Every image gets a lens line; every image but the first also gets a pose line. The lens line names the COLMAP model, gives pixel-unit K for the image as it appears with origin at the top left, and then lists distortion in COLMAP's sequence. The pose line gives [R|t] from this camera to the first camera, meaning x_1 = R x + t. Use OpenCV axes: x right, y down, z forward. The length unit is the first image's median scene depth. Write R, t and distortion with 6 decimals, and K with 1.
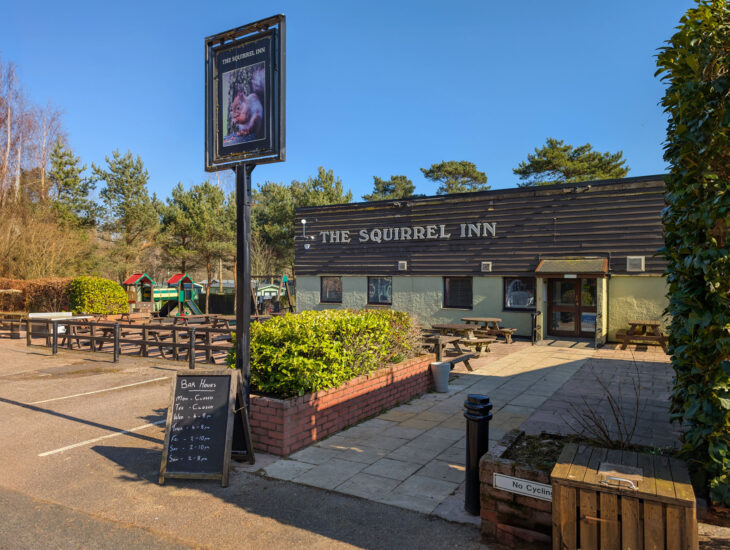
lens RADIAL K [[518.1, 0, 365.6], [0, 518.1, 275.5], [0, 0, 1]] dist [0.003727, 0.000452]
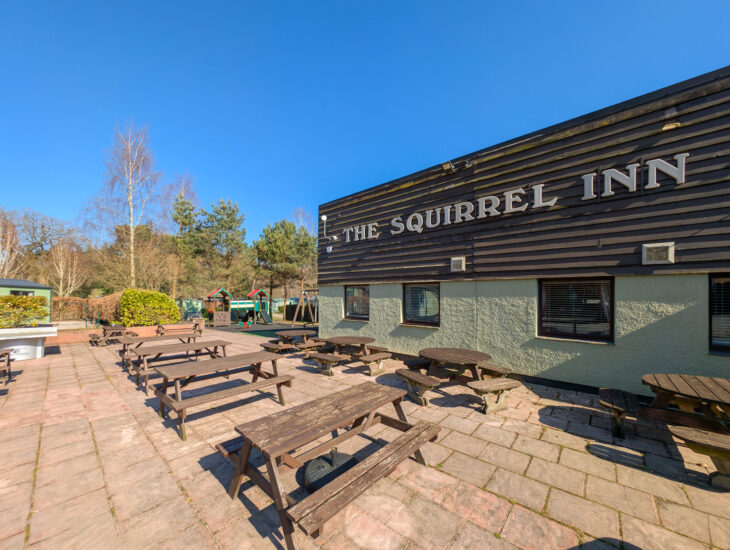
lens RADIAL K [[266.5, 0, 359.6], [0, 266.5, 293.4], [0, 0, 1]] dist [-0.011123, -0.000095]
pose [[0.981685, -0.003075, -0.190486, 0.015352], [0.002187, 0.999986, -0.004870, 0.017512], [0.190498, 0.004364, 0.981678, 0.655844]]
